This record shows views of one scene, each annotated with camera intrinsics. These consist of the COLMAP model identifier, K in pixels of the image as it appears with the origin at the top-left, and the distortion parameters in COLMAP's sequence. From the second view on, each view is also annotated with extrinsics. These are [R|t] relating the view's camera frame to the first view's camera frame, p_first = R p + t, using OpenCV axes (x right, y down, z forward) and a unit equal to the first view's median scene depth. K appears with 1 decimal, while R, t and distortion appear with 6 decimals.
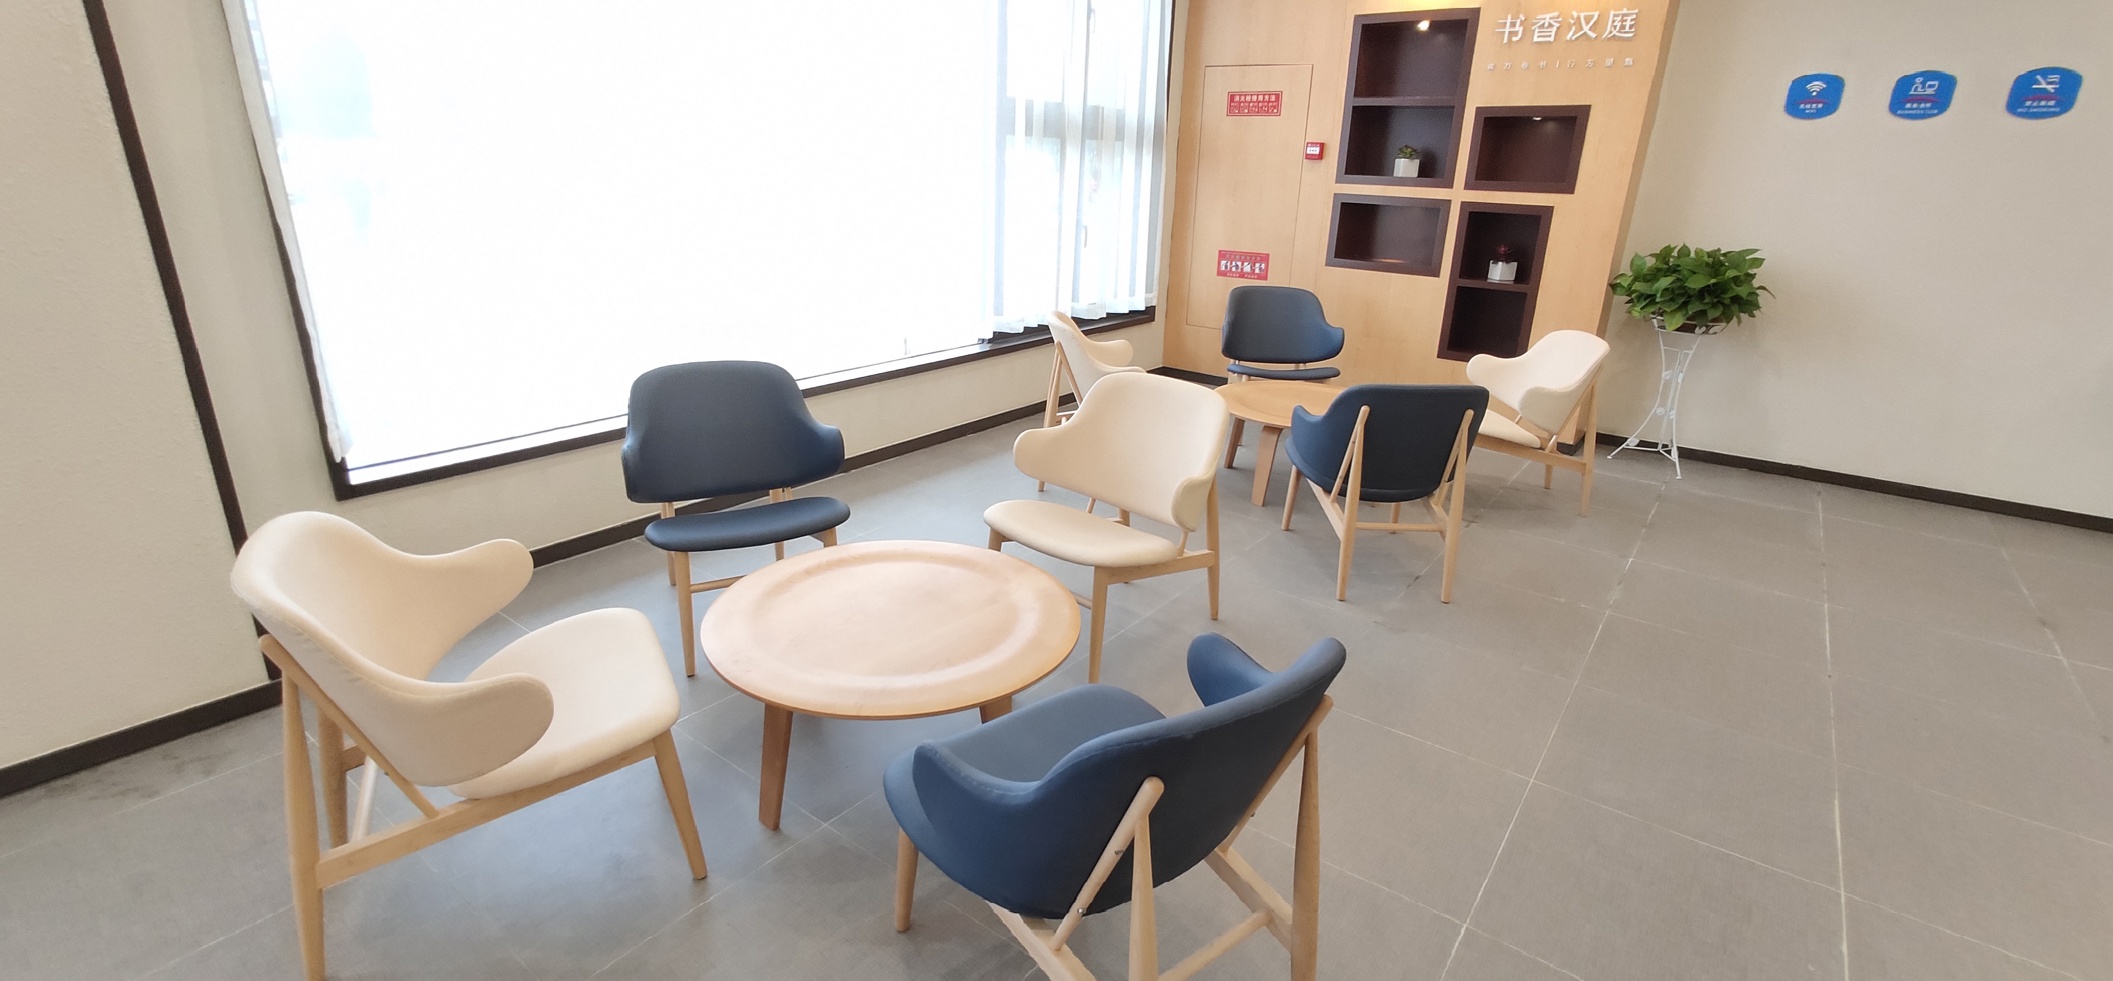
lens RADIAL K [[941.7, 0, 1056.5], [0, 941.7, 490.5], [0, 0, 1]] dist [-0.000049, -0.000297]
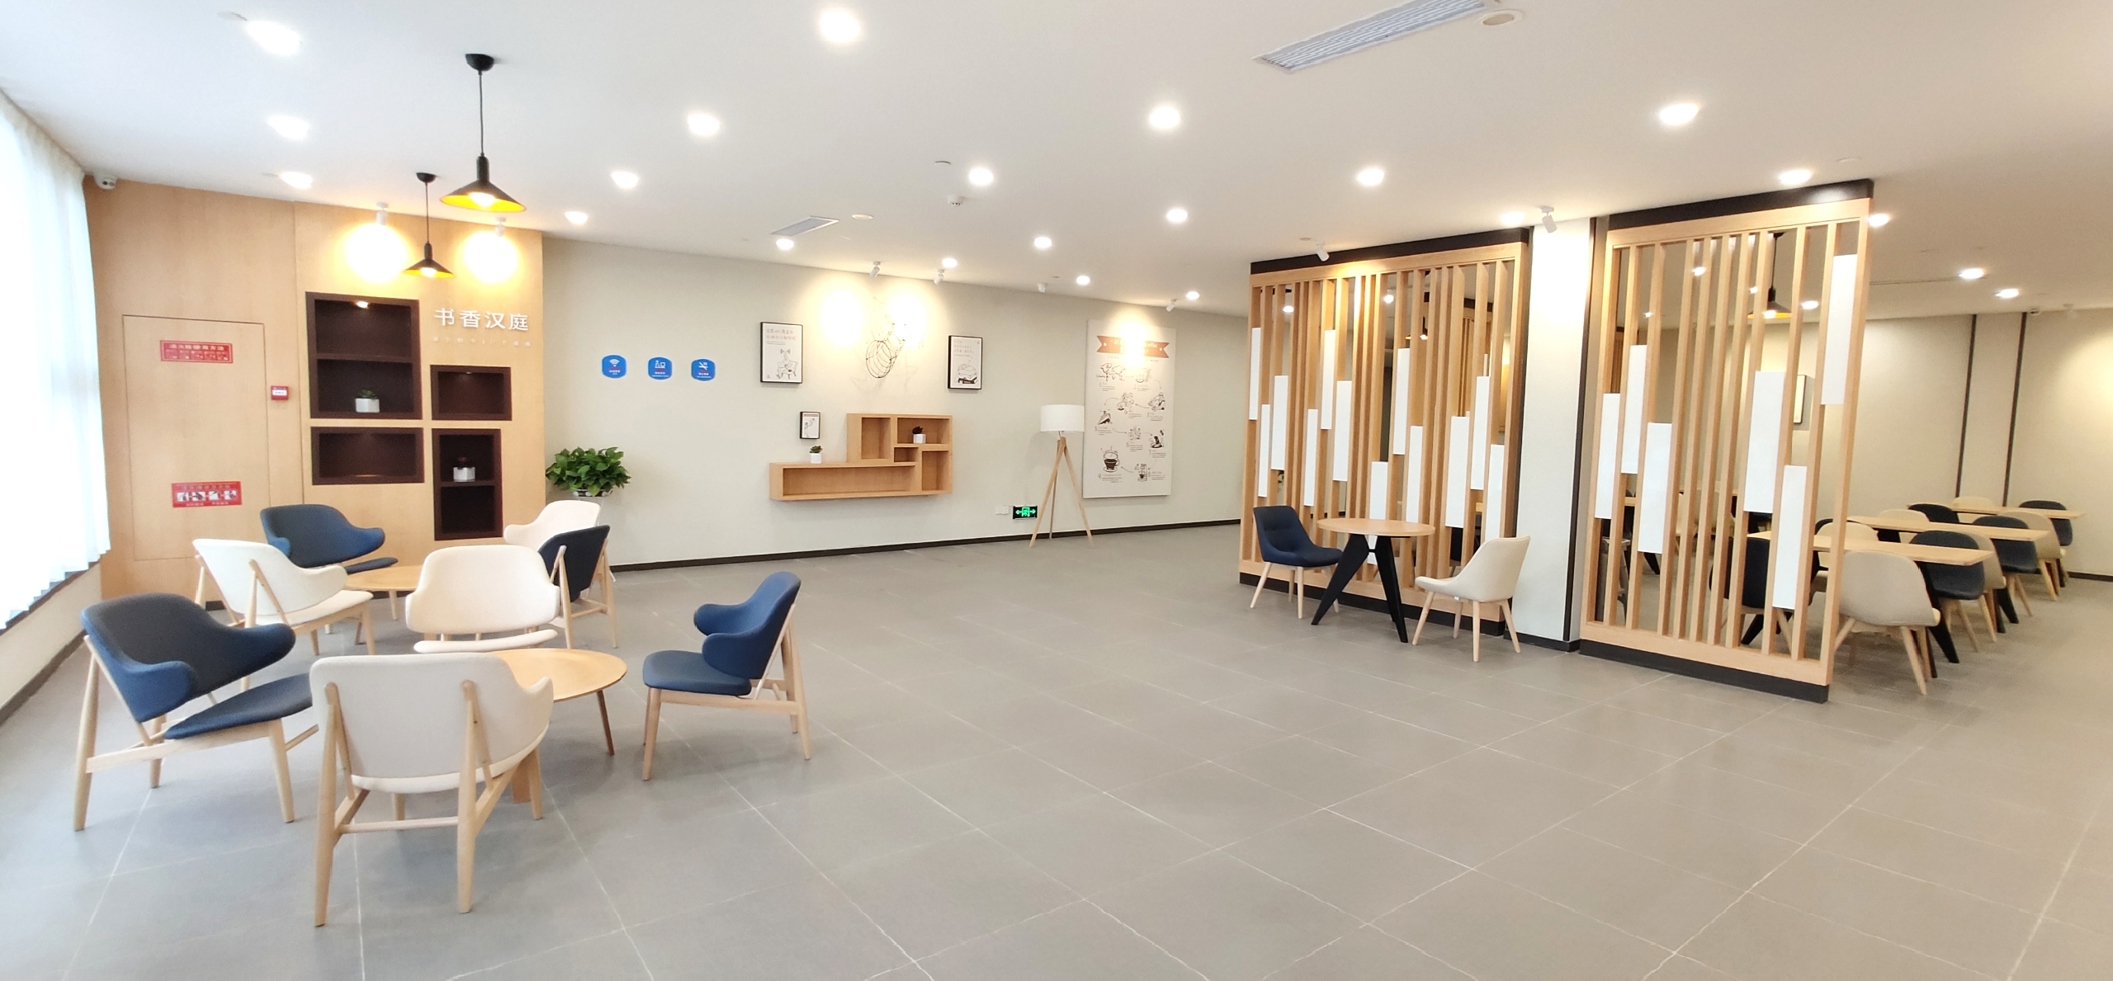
lens RADIAL K [[941.7, 0, 1056.5], [0, 941.7, 490.5], [0, 0, 1]] dist [-0.000049, -0.000297]
pose [[0.247113, -0.101296, 0.963677, -0.688918], [0.313790, 0.949296, 0.019320, 0.042879], [-0.916772, 0.297618, 0.266369, -0.189050]]
